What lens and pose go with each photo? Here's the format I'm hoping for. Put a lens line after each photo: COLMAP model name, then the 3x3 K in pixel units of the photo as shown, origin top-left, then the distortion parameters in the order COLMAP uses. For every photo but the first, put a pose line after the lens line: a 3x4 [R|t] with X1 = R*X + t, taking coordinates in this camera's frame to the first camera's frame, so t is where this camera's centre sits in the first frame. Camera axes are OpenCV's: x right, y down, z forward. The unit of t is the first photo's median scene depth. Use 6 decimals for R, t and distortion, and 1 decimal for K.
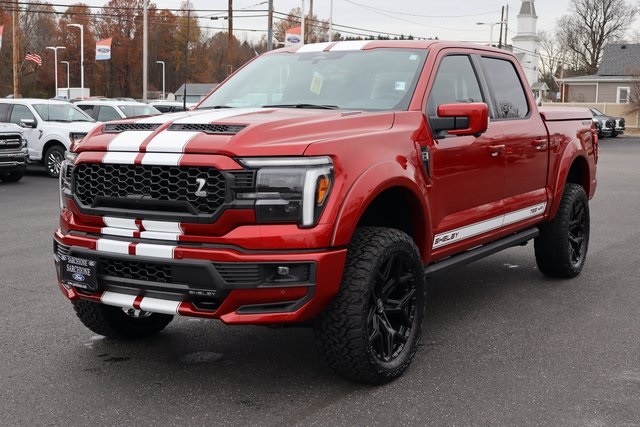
lens RADIAL K [[892.8, 0, 324.5], [0, 892.8, 214.7], [0, 0, 1]] dist [-0.013775, 0.000000]
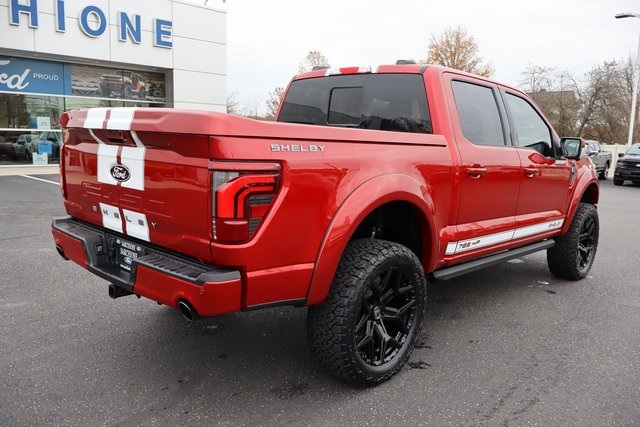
lens RADIAL K [[527.7, 0, 316.4], [0, 527.7, 211.4], [0, 0, 1]] dist [-0.007828, 0.006354]
pose [[0.975583, 0.078884, -0.204977, 0.114915], [-0.074202, 0.996779, 0.030440, -0.035227], [0.206718, -0.014487, 0.978293, 0.371895]]
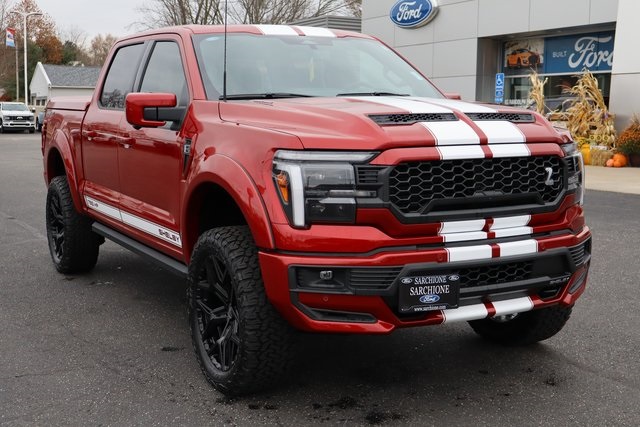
lens RADIAL K [[892.8, 0, 324.3], [0, 892.8, 215.3], [0, 0, 1]] dist [-0.013775, 0.000000]
pose [[0.494351, -0.110617, 0.862196, -1.028700], [0.100840, 0.992471, 0.069513, -0.074682], [-0.863394, 0.052580, 0.501784, 0.659565]]
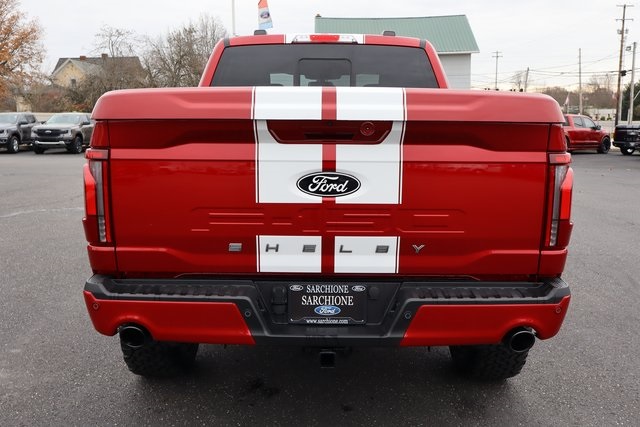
lens RADIAL K [[597.4, 0, 314.3], [0, 597.4, 212.2], [0, 0, 1]] dist [0.005959, 0.000000]
pose [[0.858293, -0.065550, 0.508956, -0.468343], [0.045637, 0.997628, 0.051527, -0.046853], [-0.511127, -0.020998, 0.859249, 0.522764]]
